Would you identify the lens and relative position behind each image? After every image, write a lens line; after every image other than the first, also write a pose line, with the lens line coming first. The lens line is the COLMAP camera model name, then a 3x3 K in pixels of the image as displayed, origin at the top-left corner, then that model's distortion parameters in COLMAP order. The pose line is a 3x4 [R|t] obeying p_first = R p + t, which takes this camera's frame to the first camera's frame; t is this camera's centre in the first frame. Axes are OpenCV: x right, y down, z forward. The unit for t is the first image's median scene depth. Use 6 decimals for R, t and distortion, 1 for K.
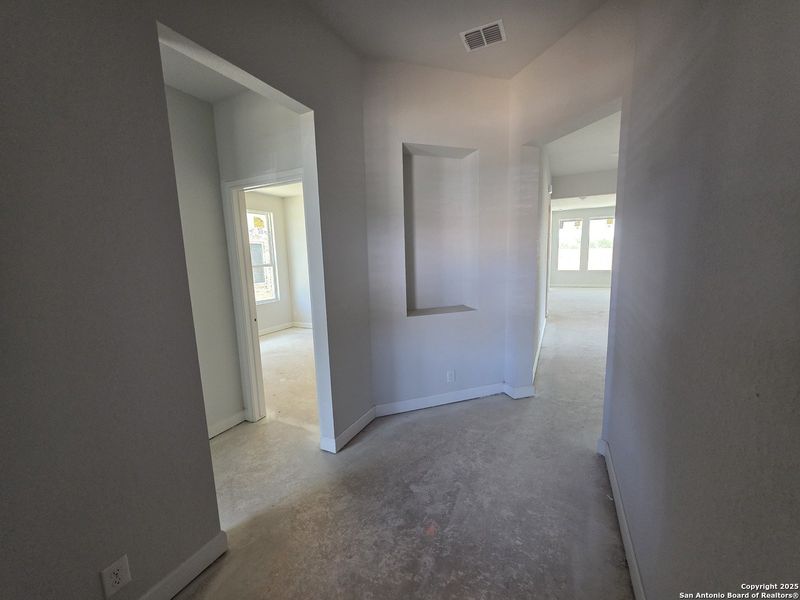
lens RADIAL K [[320.8, 0, 402.2], [0, 320.8, 301.0], [0, 0, 1]] dist [0.000596, 0.001127]
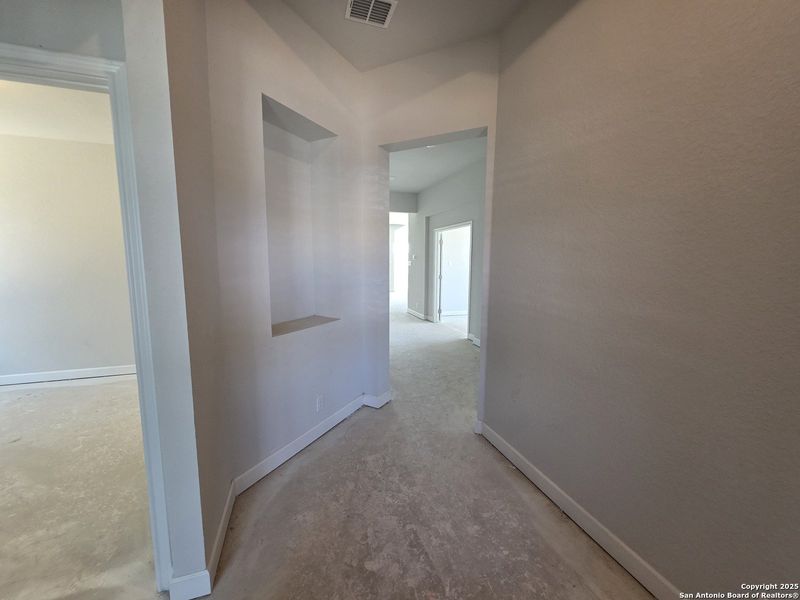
lens RADIAL K [[320.8, 0, 399.9], [0, 320.8, 299.5], [0, 0, 1]] dist [0.000596, 0.001127]
pose [[0.718047, -0.053939, 0.693901, -0.312961], [0.076136, 0.997097, -0.001278, -0.014819], [-0.691818, 0.053749, 0.720069, 0.312655]]
